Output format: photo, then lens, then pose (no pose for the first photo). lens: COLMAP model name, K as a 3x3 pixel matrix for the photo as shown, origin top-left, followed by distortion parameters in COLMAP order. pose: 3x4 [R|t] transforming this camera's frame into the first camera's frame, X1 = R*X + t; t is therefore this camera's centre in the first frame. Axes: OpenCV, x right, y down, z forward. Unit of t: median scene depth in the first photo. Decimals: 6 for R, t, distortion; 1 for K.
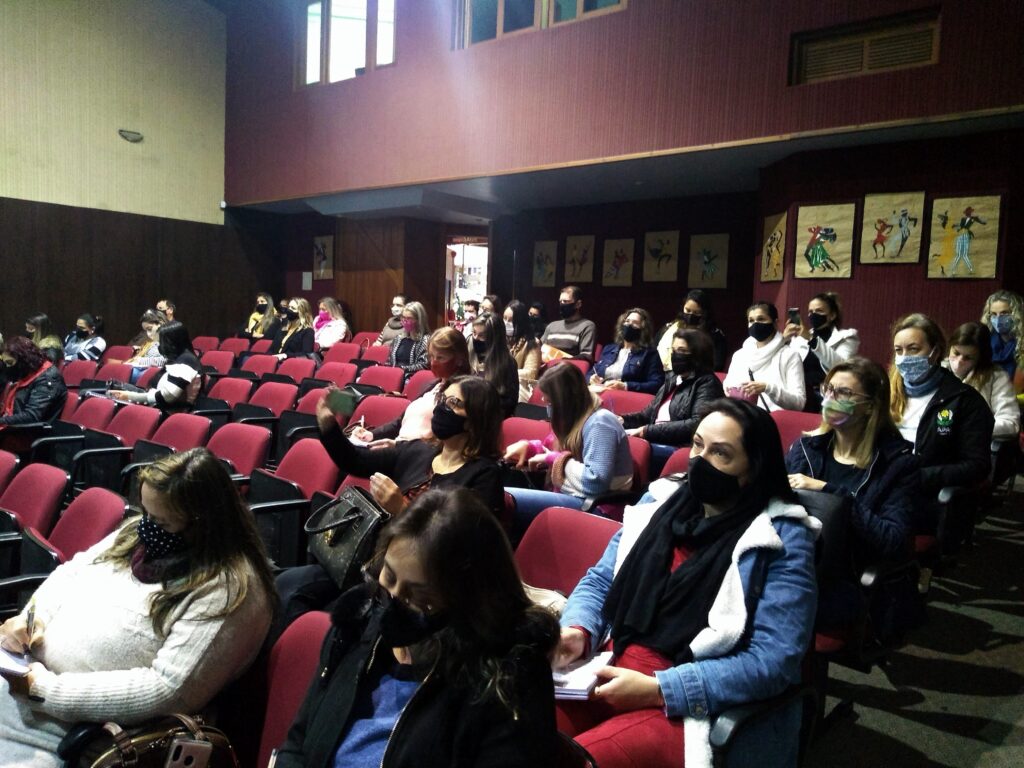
lens RADIAL K [[768.8, 0, 512.0], [0, 768.8, 384.0], [0, 0, 1]] dist [0.027139, -0.081914]
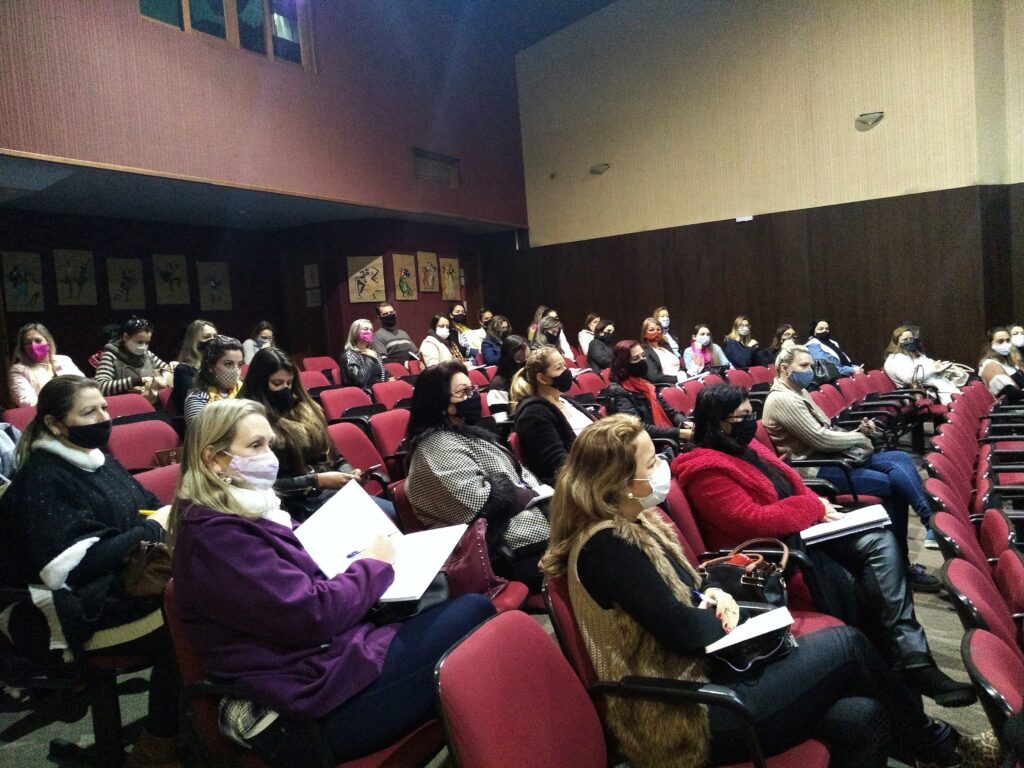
lens RADIAL K [[768.8, 0, 512.0], [0, 768.8, 384.0], [0, 0, 1]] dist [0.027139, -0.081914]
pose [[-0.067497, -0.090209, 0.993633, -0.844058], [0.146625, 0.984194, 0.099312, -0.067013], [-0.986887, 0.152394, -0.053204, 0.639083]]
